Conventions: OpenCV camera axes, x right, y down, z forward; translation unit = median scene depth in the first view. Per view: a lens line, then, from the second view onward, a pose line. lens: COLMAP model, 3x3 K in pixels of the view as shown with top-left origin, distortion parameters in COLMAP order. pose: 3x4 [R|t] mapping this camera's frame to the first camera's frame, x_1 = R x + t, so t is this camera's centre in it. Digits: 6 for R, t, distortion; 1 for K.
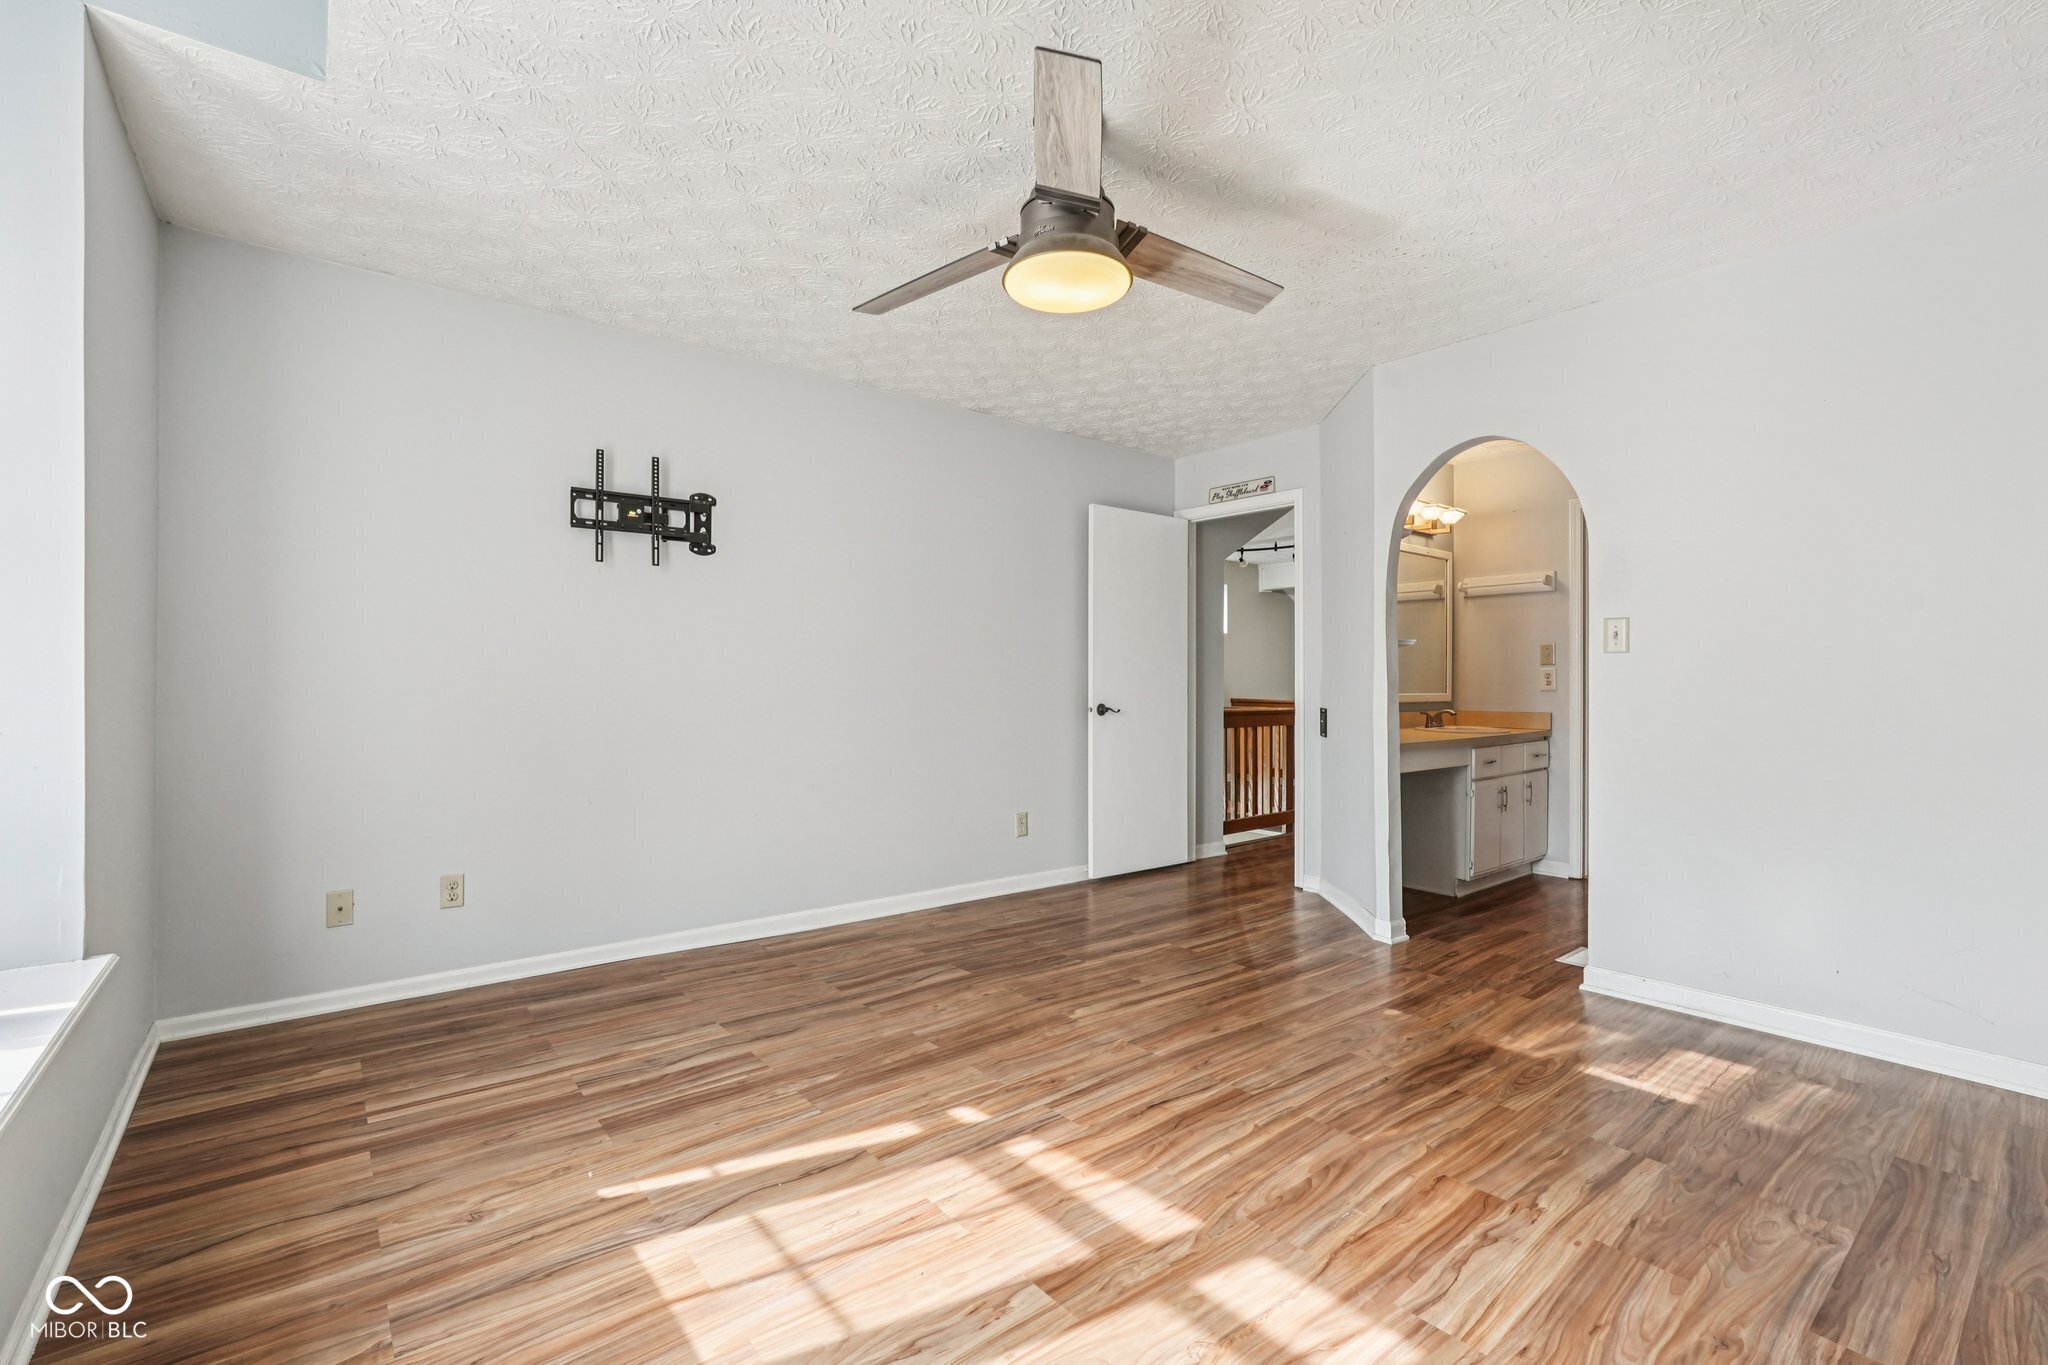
lens RADIAL K [[895.0, 0, 1024.1], [0, 895.0, 673.3], [0, 0, 1]] dist [-0.018383, 0.010492]
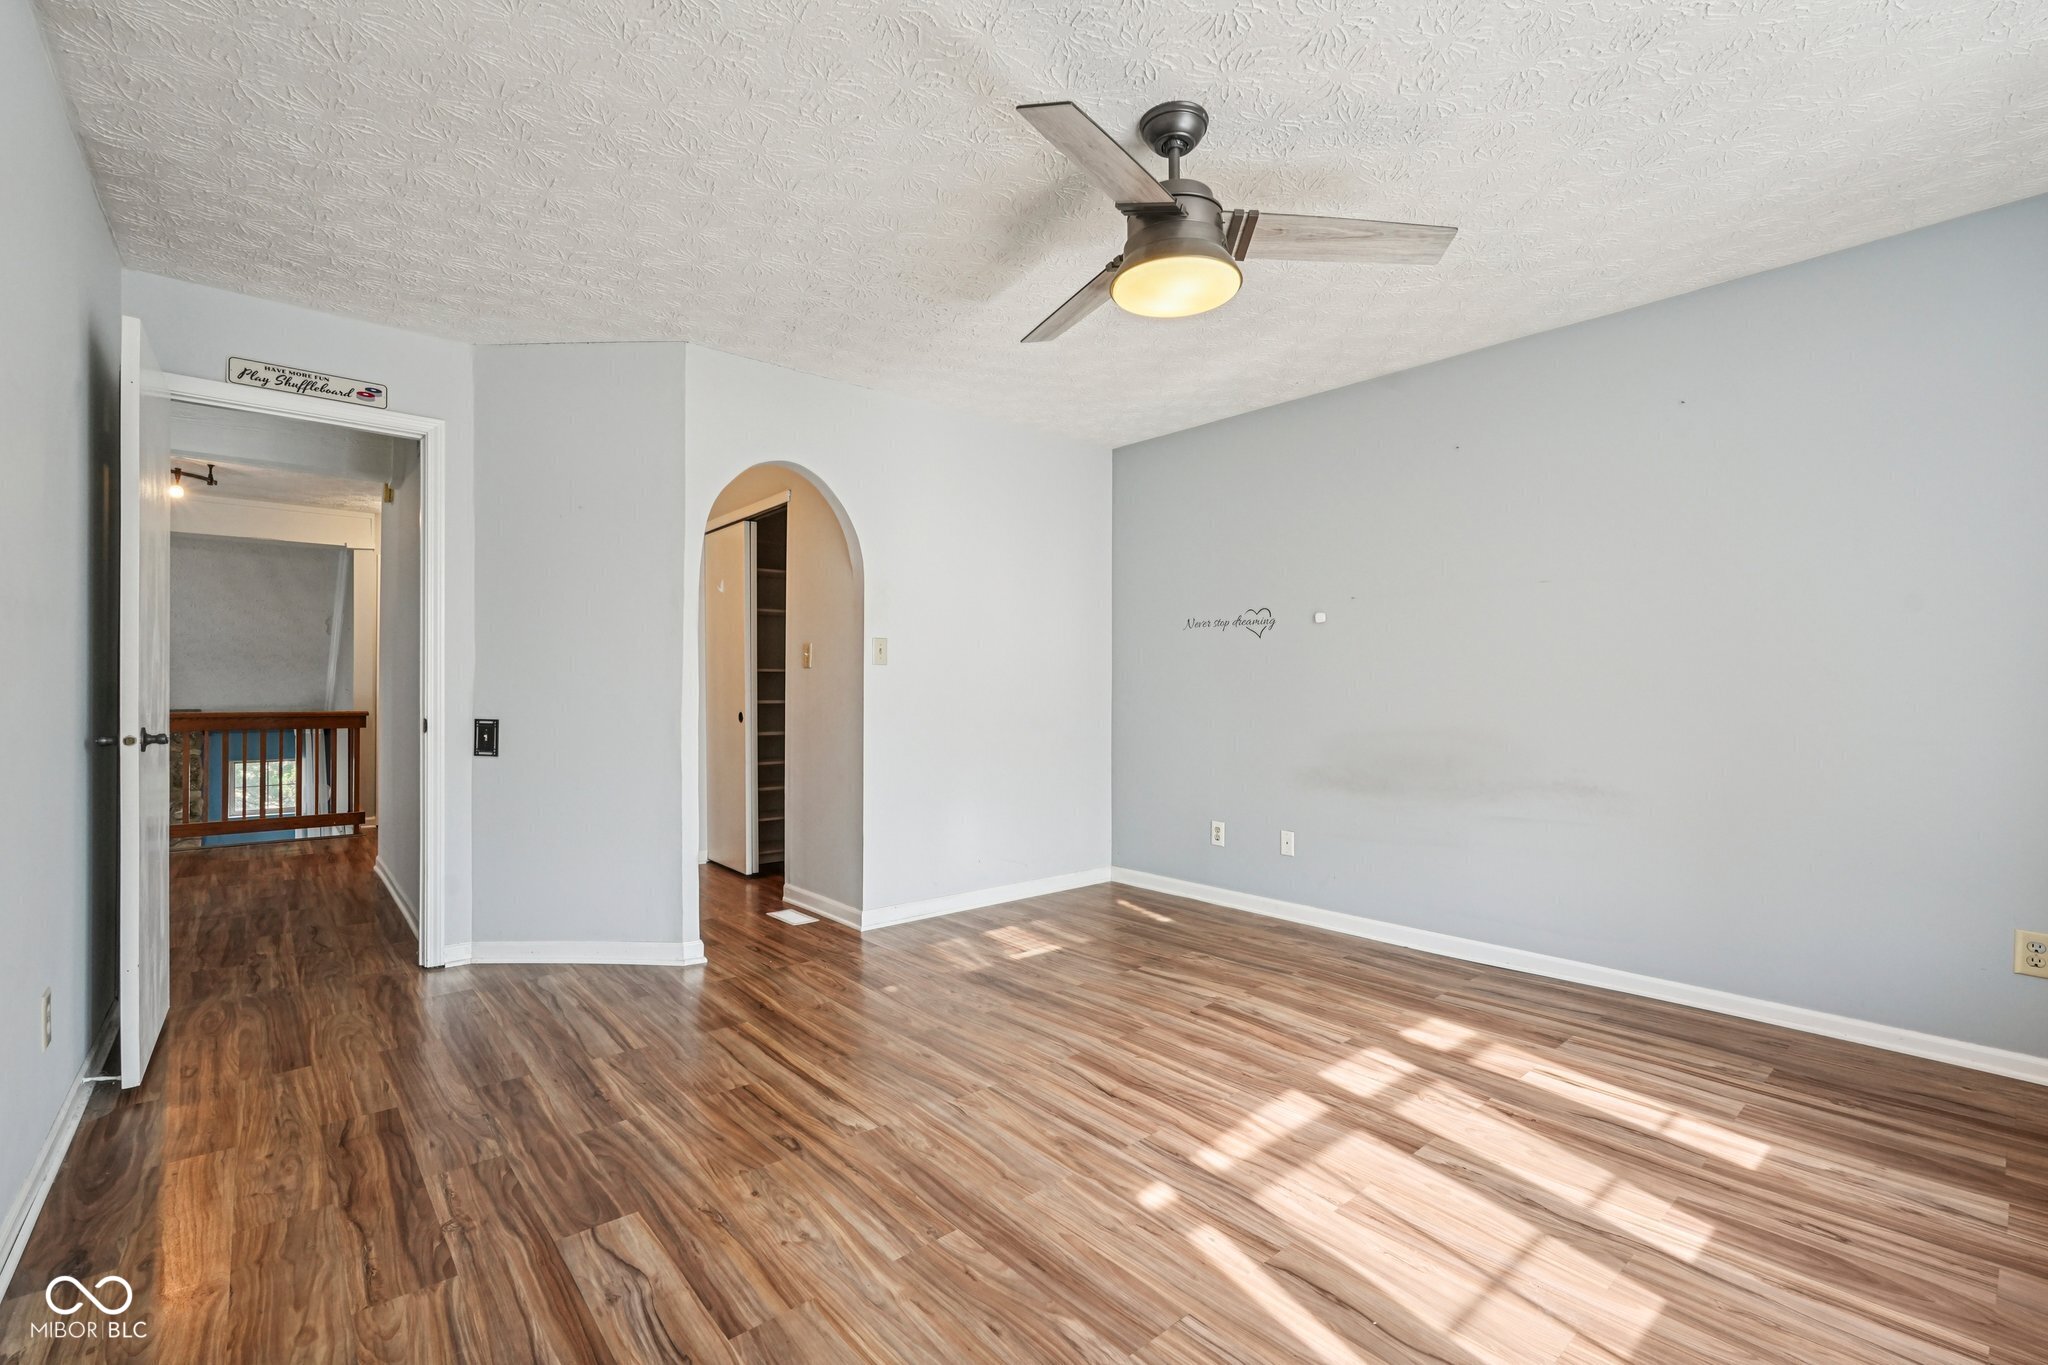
lens RADIAL K [[895.0, 0, 1024.1], [0, 895.0, 673.3], [0, 0, 1]] dist [-0.018383, 0.010492]
pose [[-0.023570, 0.016306, 0.999589, -0.866402], [-0.014418, 0.999757, -0.016648, 0.011828], [-0.999618, -0.014804, -0.023329, 1.088509]]
